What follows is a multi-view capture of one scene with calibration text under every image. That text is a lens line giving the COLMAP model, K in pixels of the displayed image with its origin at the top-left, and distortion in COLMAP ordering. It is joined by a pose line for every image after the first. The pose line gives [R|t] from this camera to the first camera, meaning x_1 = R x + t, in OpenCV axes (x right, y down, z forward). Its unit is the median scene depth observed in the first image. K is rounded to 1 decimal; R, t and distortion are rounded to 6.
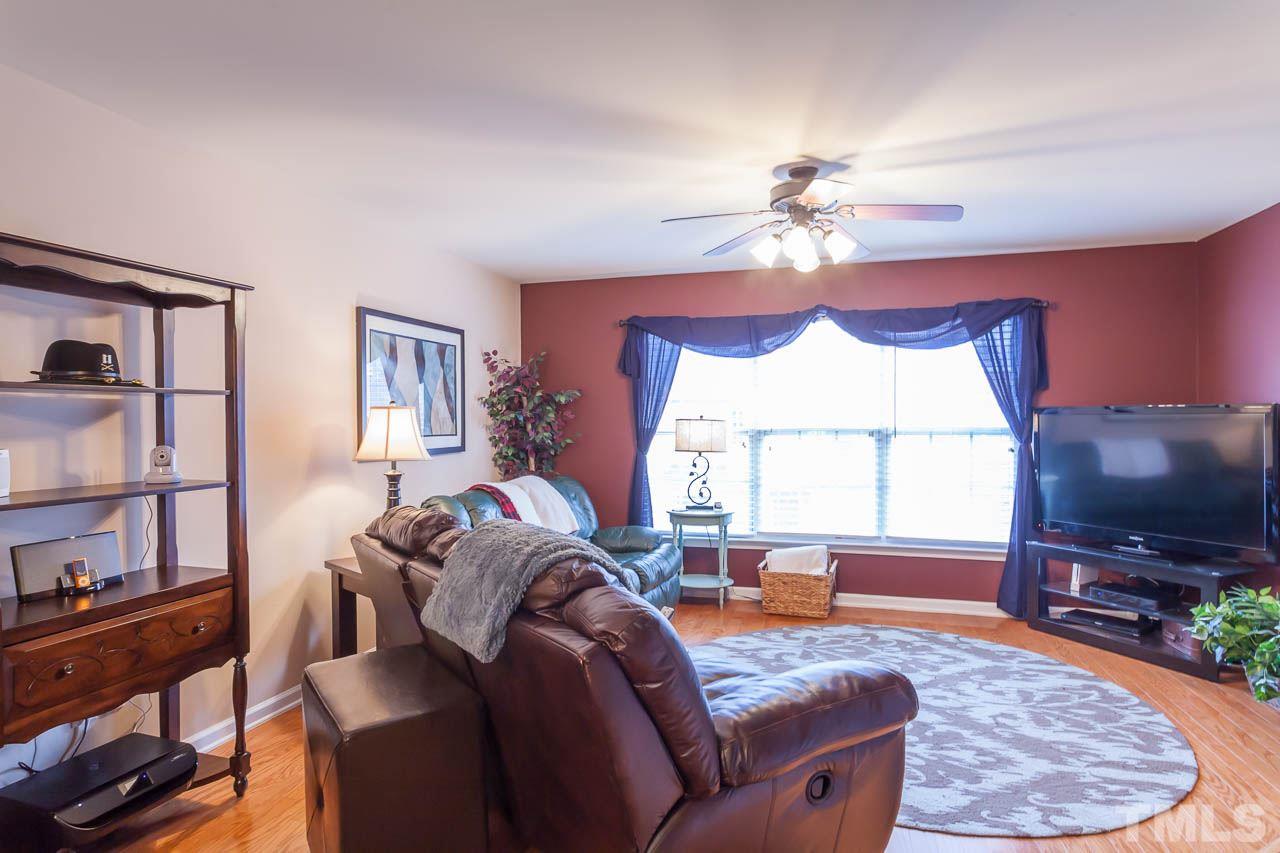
lens RADIAL K [[725.0, 0, 640.0], [0, 725.0, 426.5], [0, 0, 1]] dist [-0.002979, -0.000180]
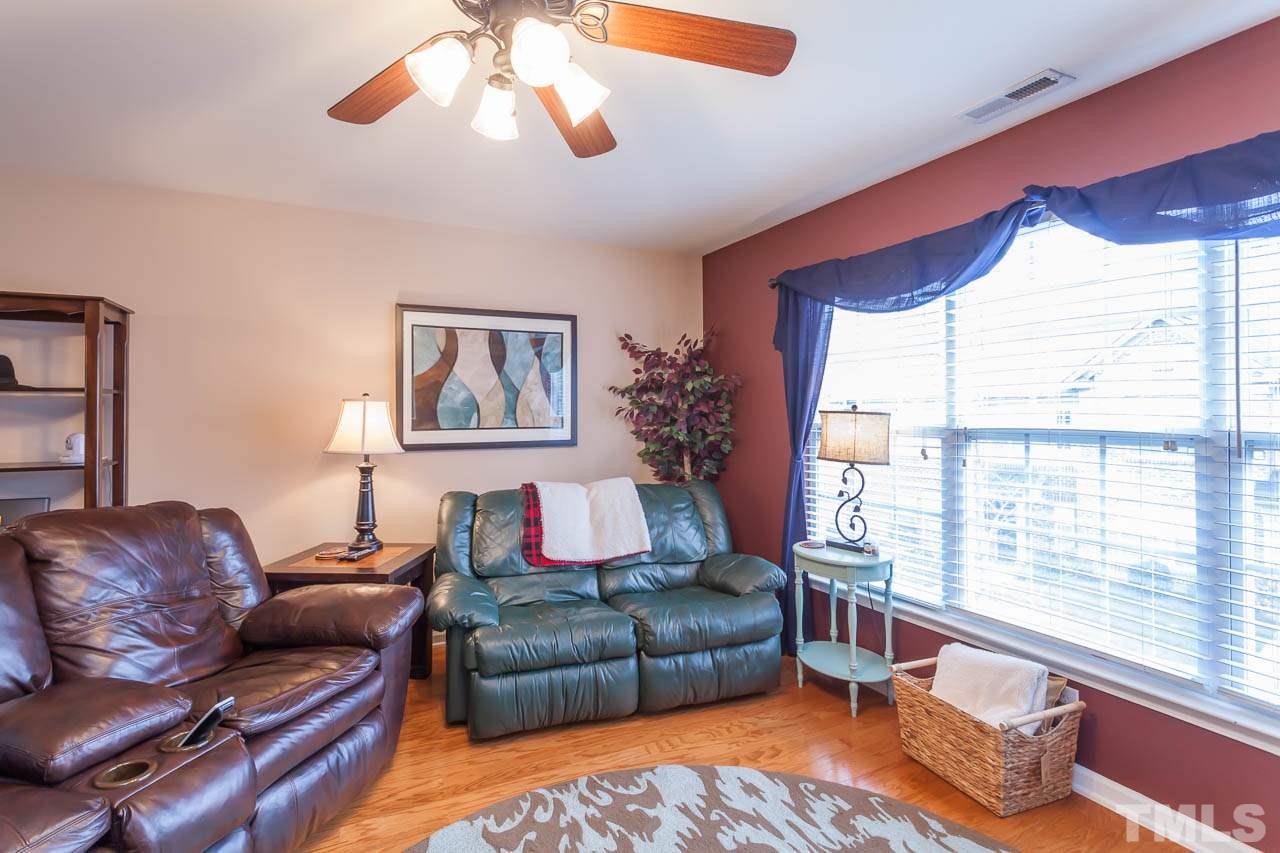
lens RADIAL K [[624.6, 0, 626.4], [0, 624.6, 405.8], [0, 0, 1]] dist [-0.003244, -0.000644]
pose [[0.664071, -0.004491, -0.747656, 0.384006], [-0.007146, 0.999898, -0.012353, -0.006896], [0.747636, 0.013546, 0.663971, 0.493365]]
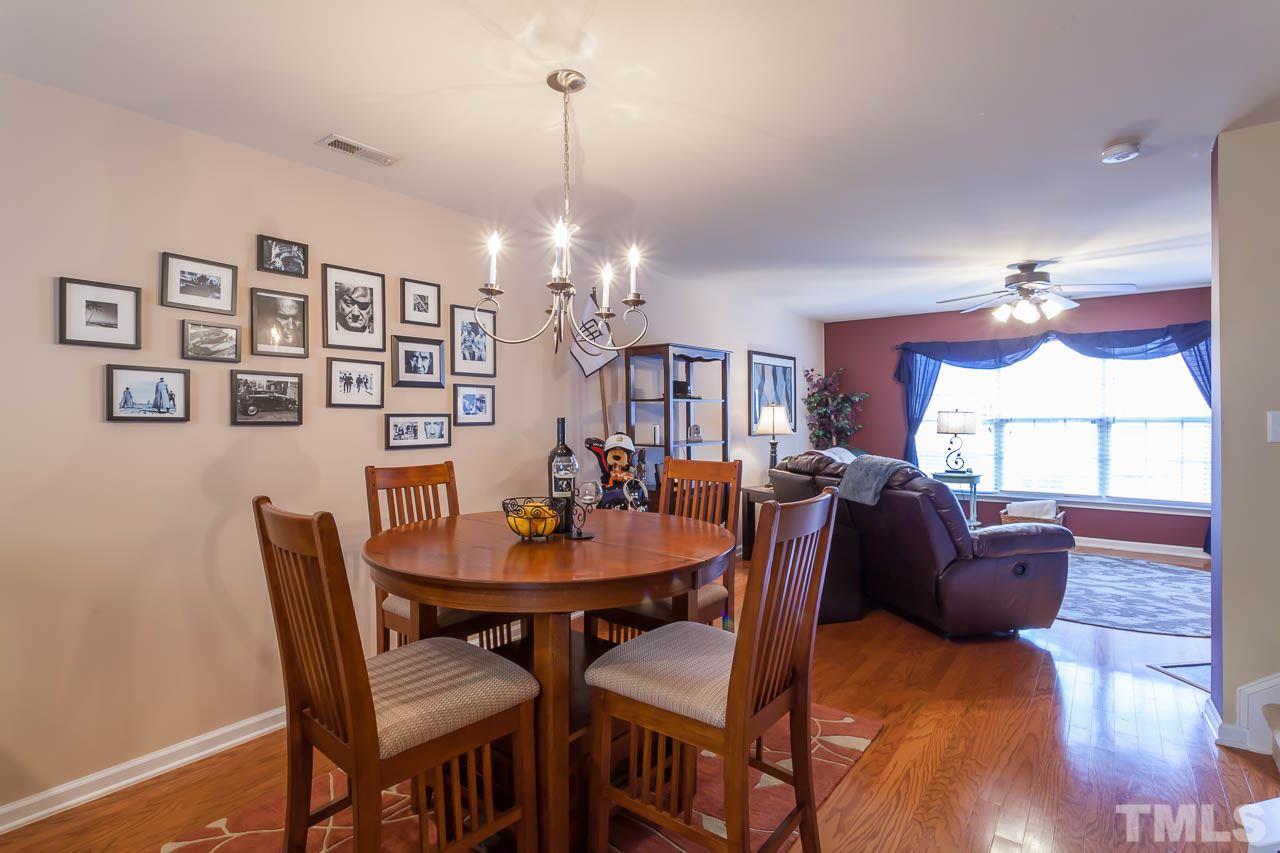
lens RADIAL K [[640.5, 0, 638.5], [0, 640.5, 422.1], [0, 0, 1]] dist [-0.000398, 0.001053]
pose [[0.933685, 0.001808, -0.358090, -0.054224], [0.000325, 0.999983, 0.005898, 0.003635], [0.358094, -0.005624, 0.933669, -0.453241]]
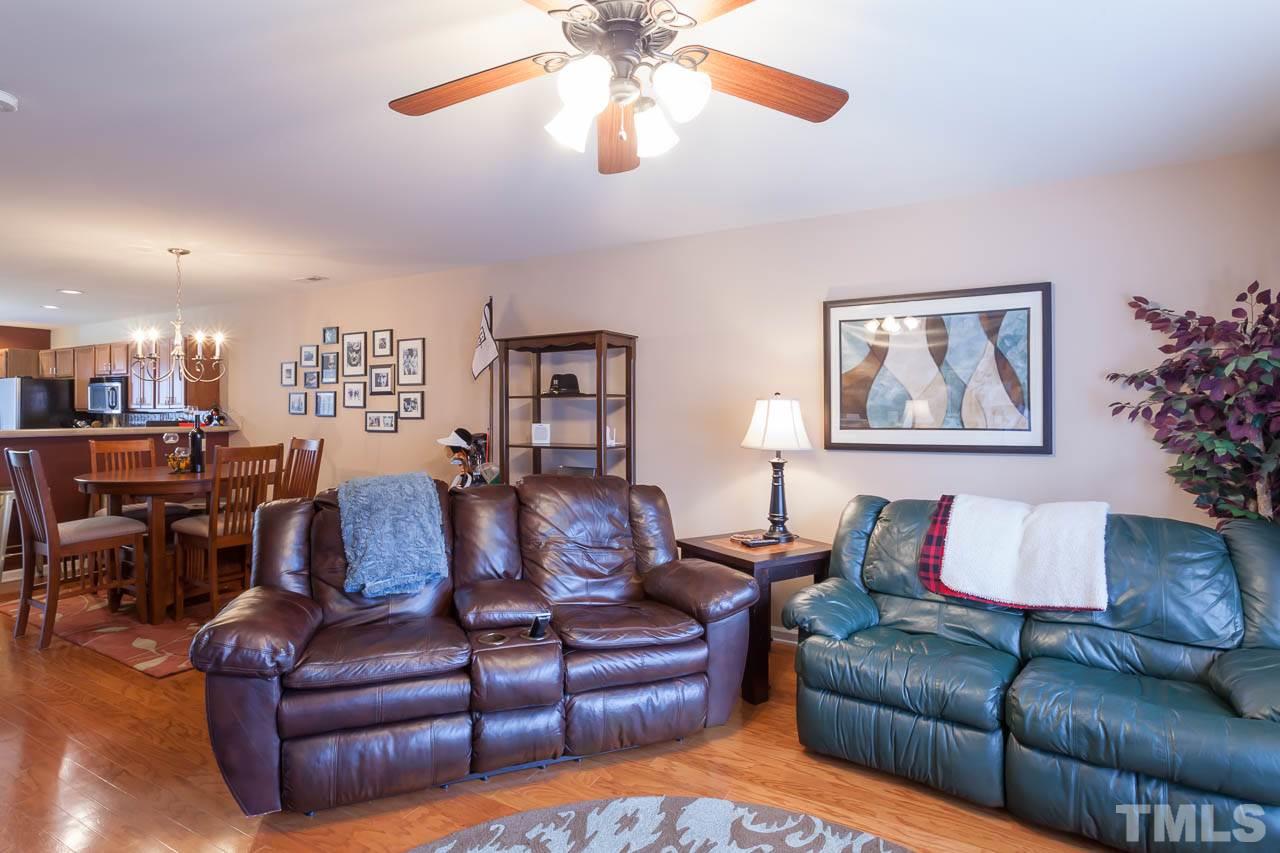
lens RADIAL K [[661.4, 0, 632.5], [0, 661.4, 409.5], [0, 0, 1]] dist [-0.005029, 0.000551]
pose [[-0.245722, 0.002519, -0.969337, 0.459385], [-0.004159, 0.999985, 0.003653, -0.009376], [0.969331, 0.004929, -0.245708, 0.731521]]
